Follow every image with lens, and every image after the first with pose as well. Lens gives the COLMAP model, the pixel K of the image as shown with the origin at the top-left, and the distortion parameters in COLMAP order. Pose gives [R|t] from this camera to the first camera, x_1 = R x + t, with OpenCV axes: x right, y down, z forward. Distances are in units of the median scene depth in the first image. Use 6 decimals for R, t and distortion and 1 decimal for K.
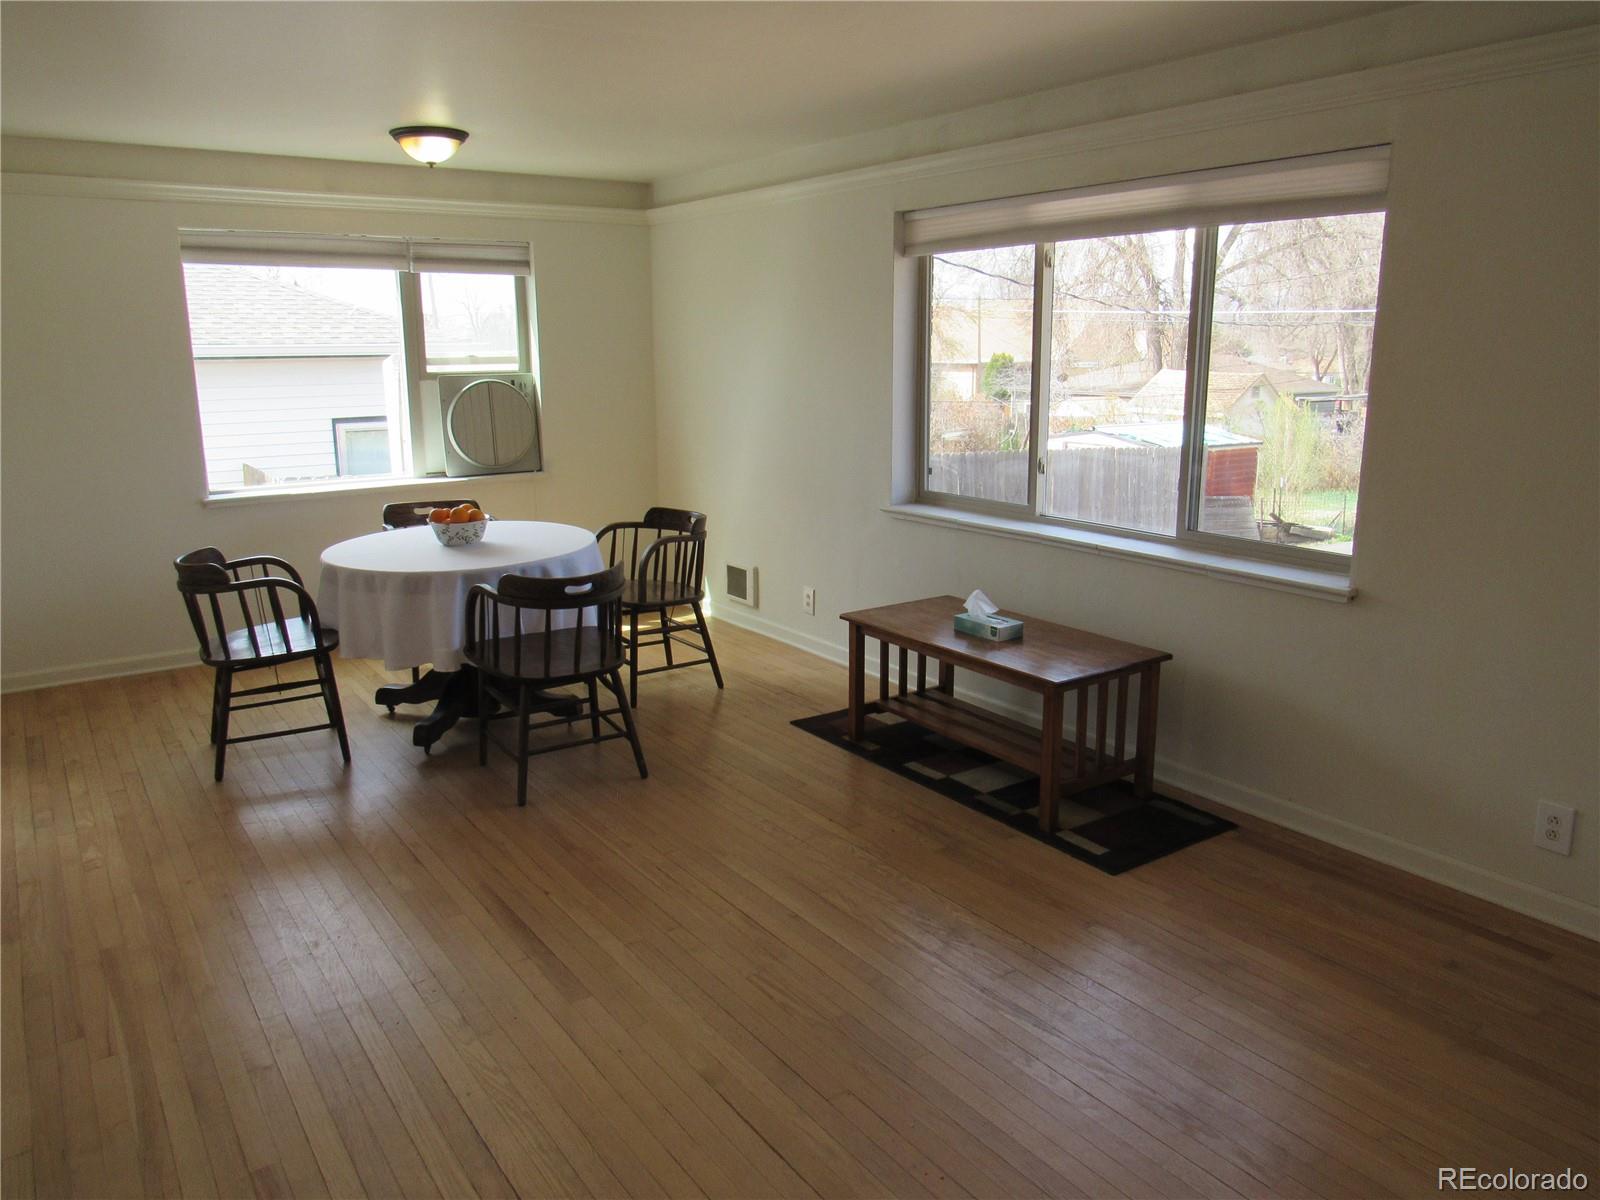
lens RADIAL K [[1130.0, 0, 795.3], [0, 1130.0, 593.5], [0, 0, 1]] dist [-0.029923, 0.006474]
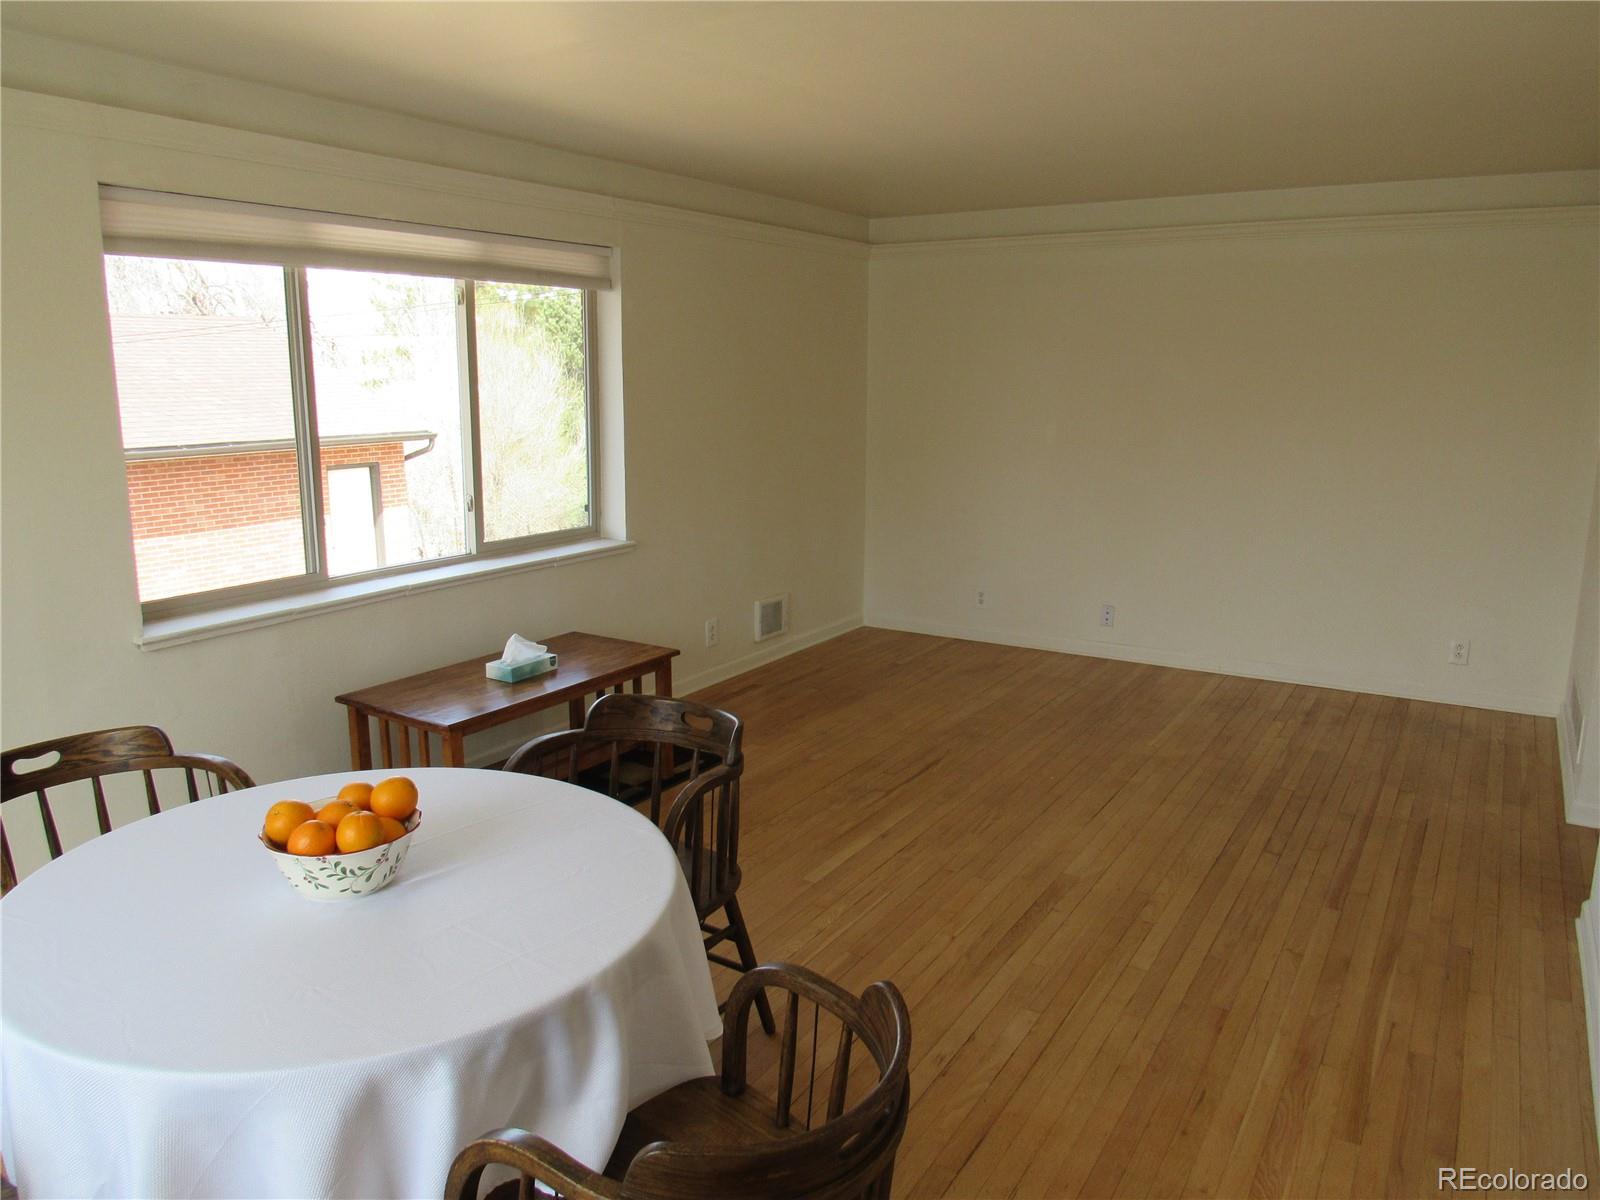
lens RADIAL K [[1130.0, 0, 805.7], [0, 1130.0, 606.7], [0, 0, 1]] dist [-0.029923, 0.006474]
pose [[-0.390898, -0.185663, 0.901514, -0.678358], [0.202196, 0.938199, 0.280890, -0.208154], [-0.897951, 0.292082, -0.329200, 0.915800]]
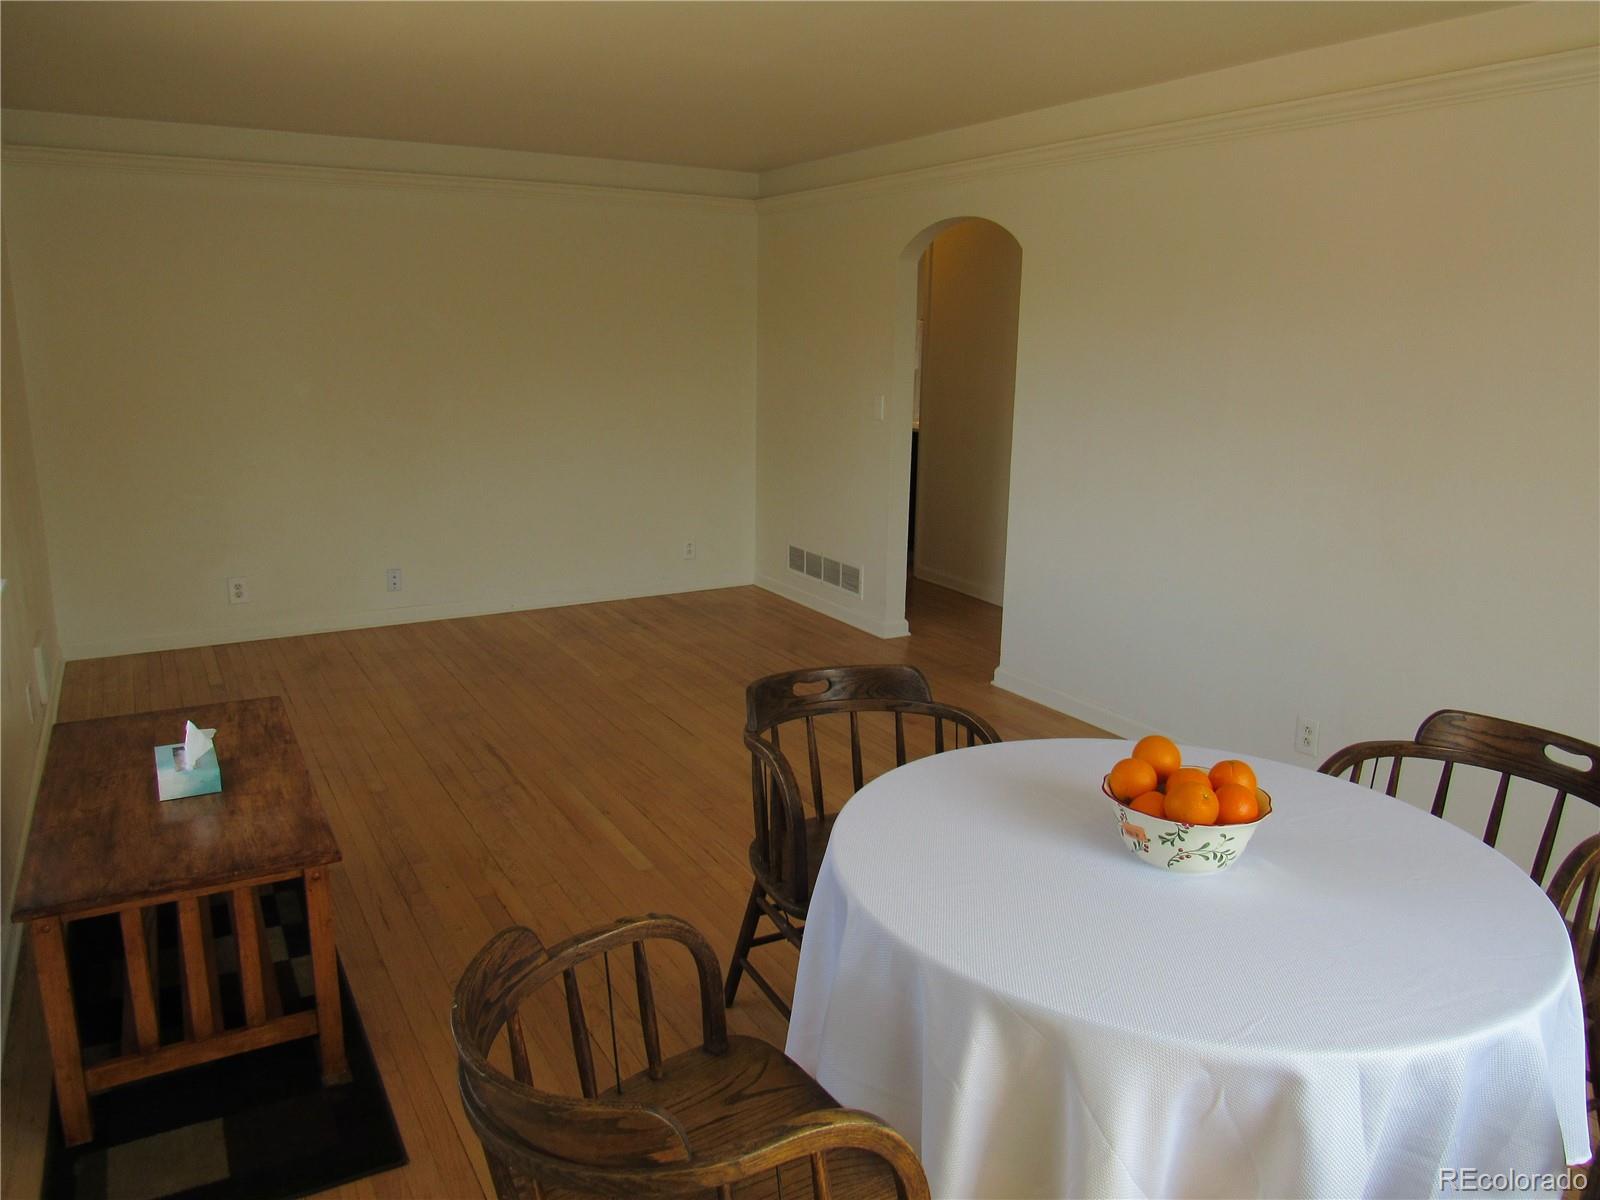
lens RADIAL K [[1130.0, 0, 806.6], [0, 1130.0, 602.3], [0, 0, 1]] dist [-0.029923, 0.006474]
pose [[-0.997120, -0.029272, 0.069967, -0.187430], [0.004298, 0.899227, 0.437461, -0.281018], [-0.075722, 0.436502, -0.896511, 1.265204]]
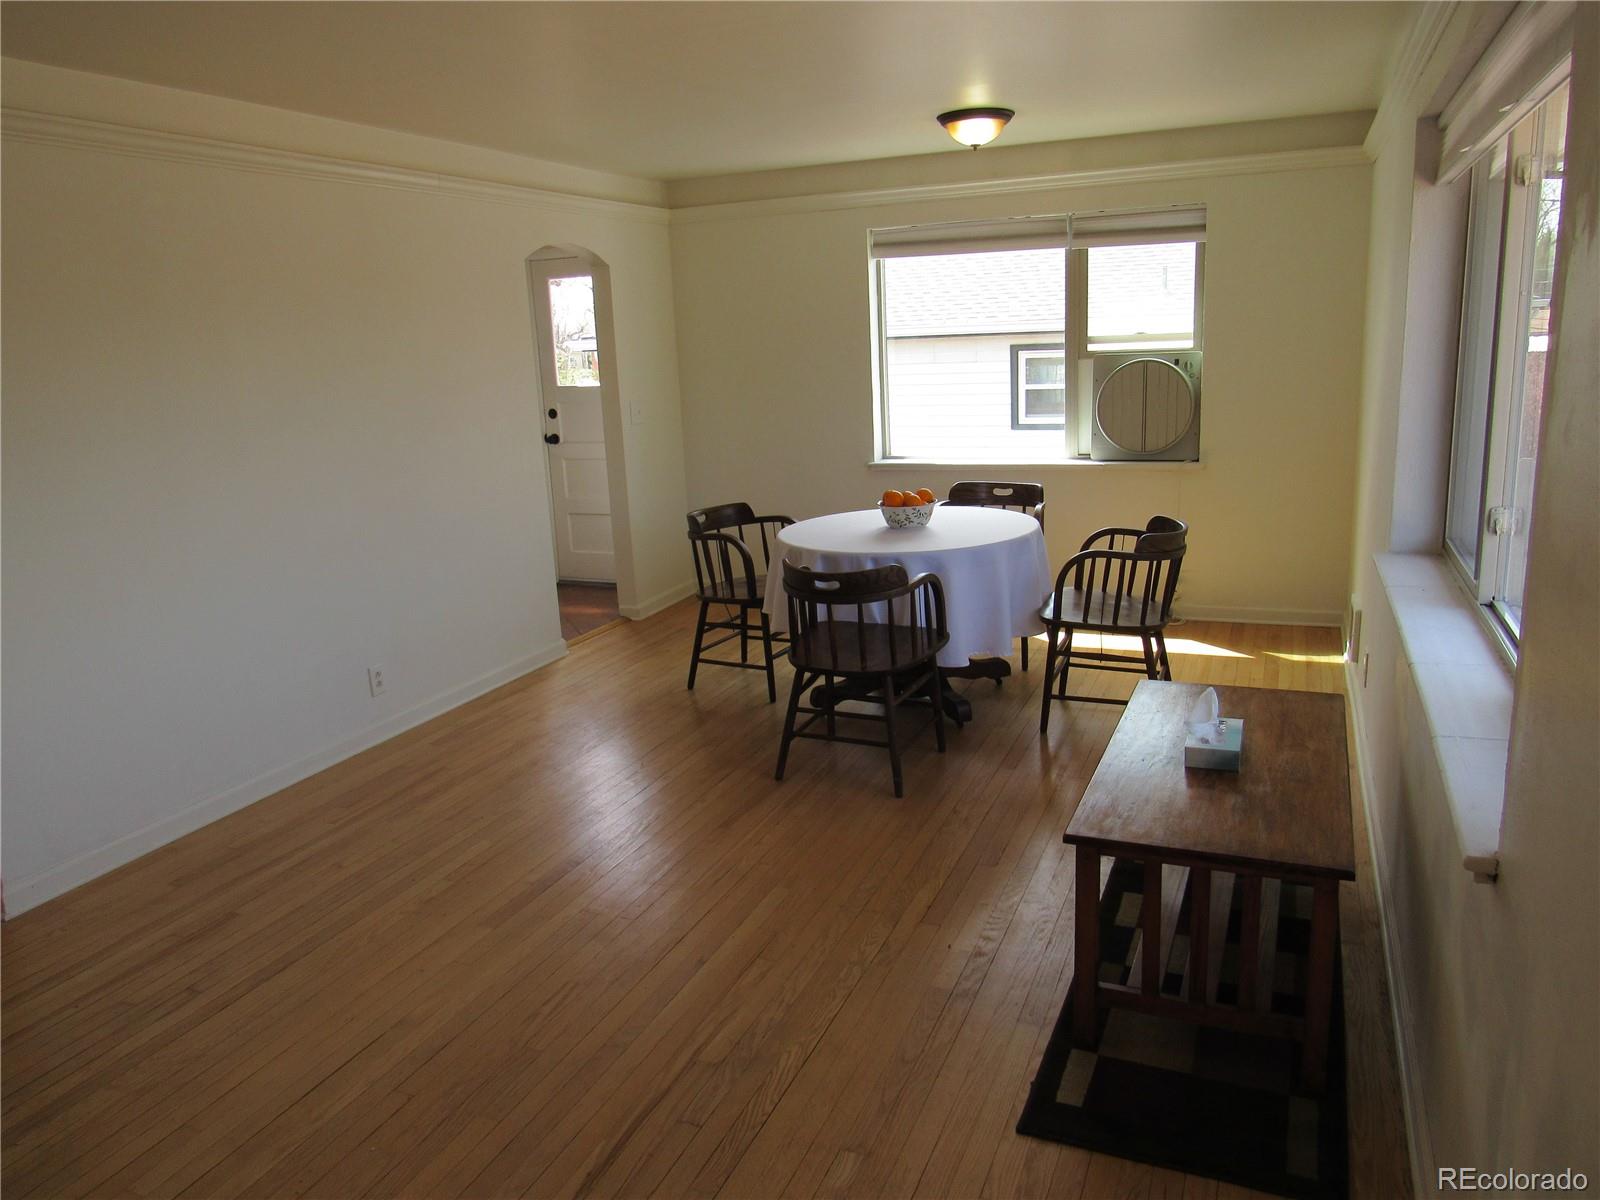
lens RADIAL K [[1130.0, 0, 806.5], [0, 1130.0, 594.9], [0, 0, 1]] dist [-0.029923, 0.006474]
pose [[0.532609, 0.175956, -0.827869, 0.493238], [-0.144993, 0.982660, 0.115575, -0.085441], [0.833850, 0.058479, 0.548885, 0.352109]]
